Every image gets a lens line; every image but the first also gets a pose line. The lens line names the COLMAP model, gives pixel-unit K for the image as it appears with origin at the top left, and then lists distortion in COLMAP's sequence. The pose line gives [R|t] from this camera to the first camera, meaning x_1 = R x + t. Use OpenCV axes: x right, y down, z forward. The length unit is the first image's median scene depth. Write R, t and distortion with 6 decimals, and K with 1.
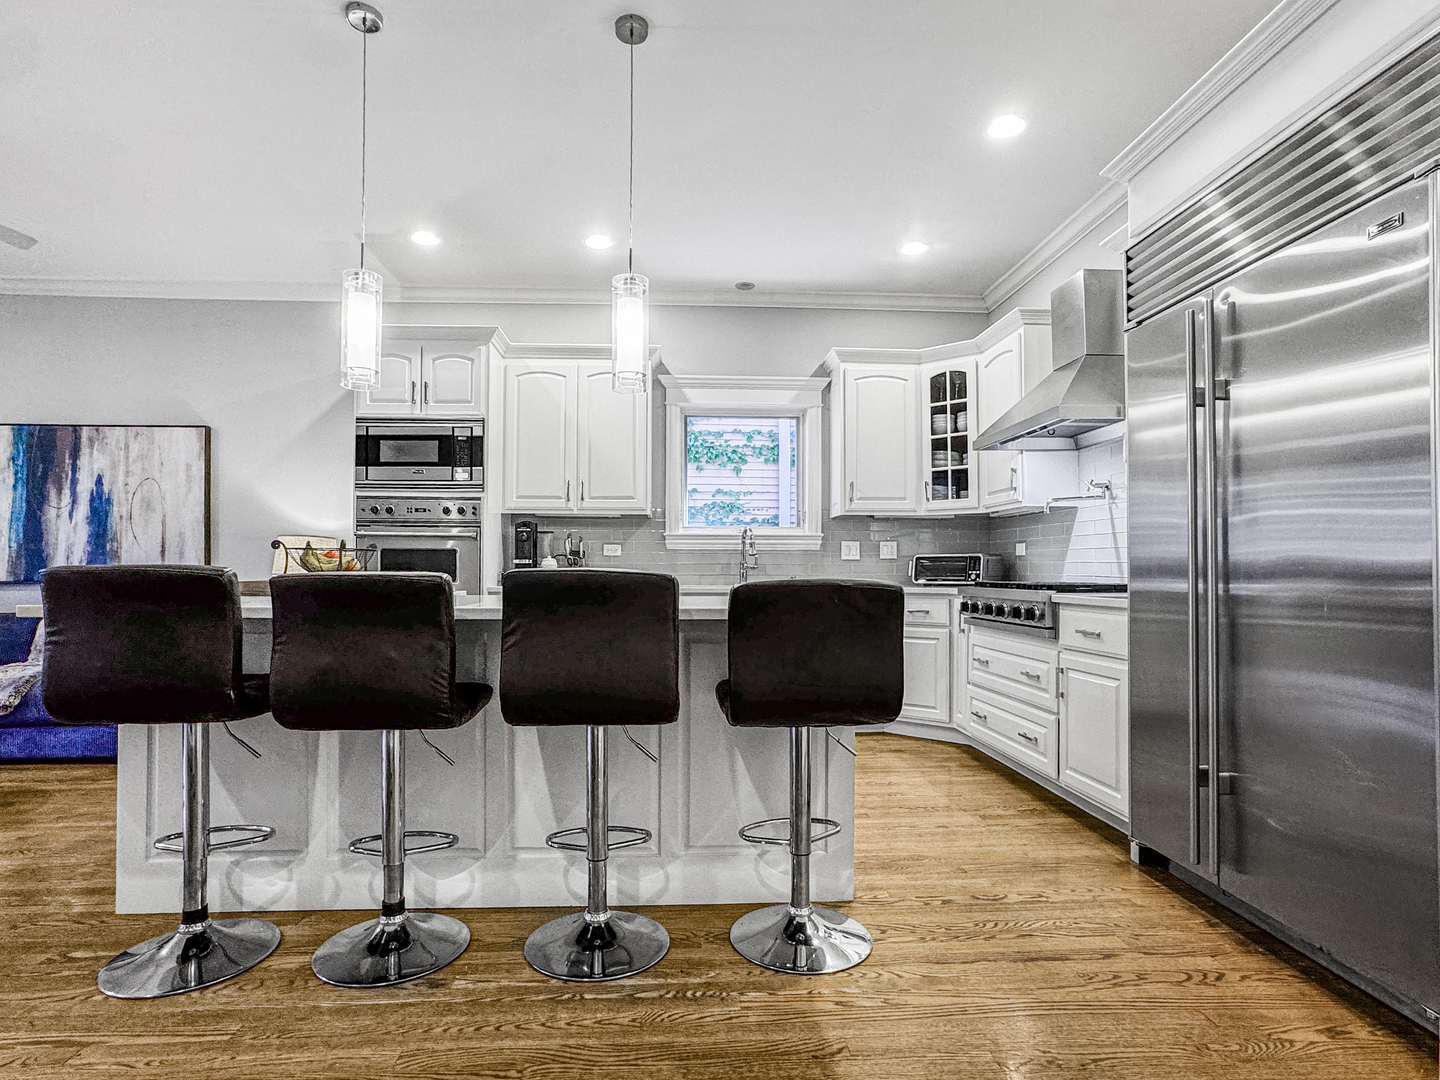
lens RADIAL K [[761.2, 0, 727.5], [0, 761.2, 545.5], [0, 0, 1]] dist [-0.011942, -0.000220]
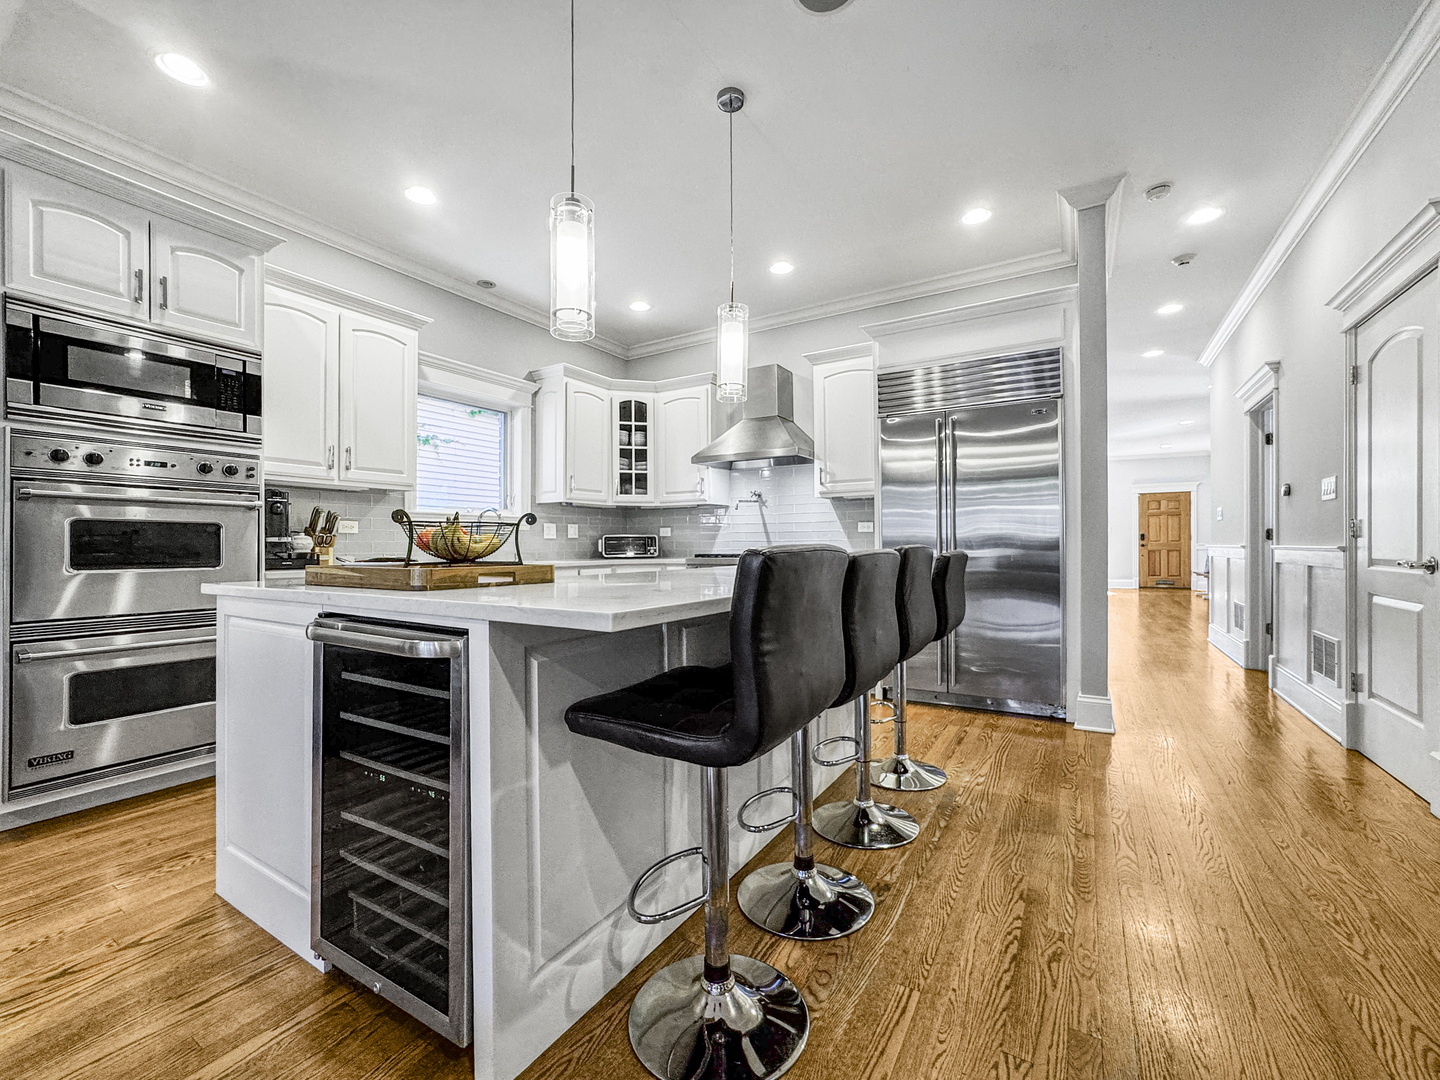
lens RADIAL K [[592.6, 0, 724.4], [0, 592.6, 544.1], [0, 0, 1]] dist [-0.035094, 0.019724]
pose [[0.586221, -0.005103, 0.810135, -0.474915], [-0.012780, 0.999797, 0.015546, 0.009303], [-0.810051, -0.019467, 0.586037, 0.247851]]
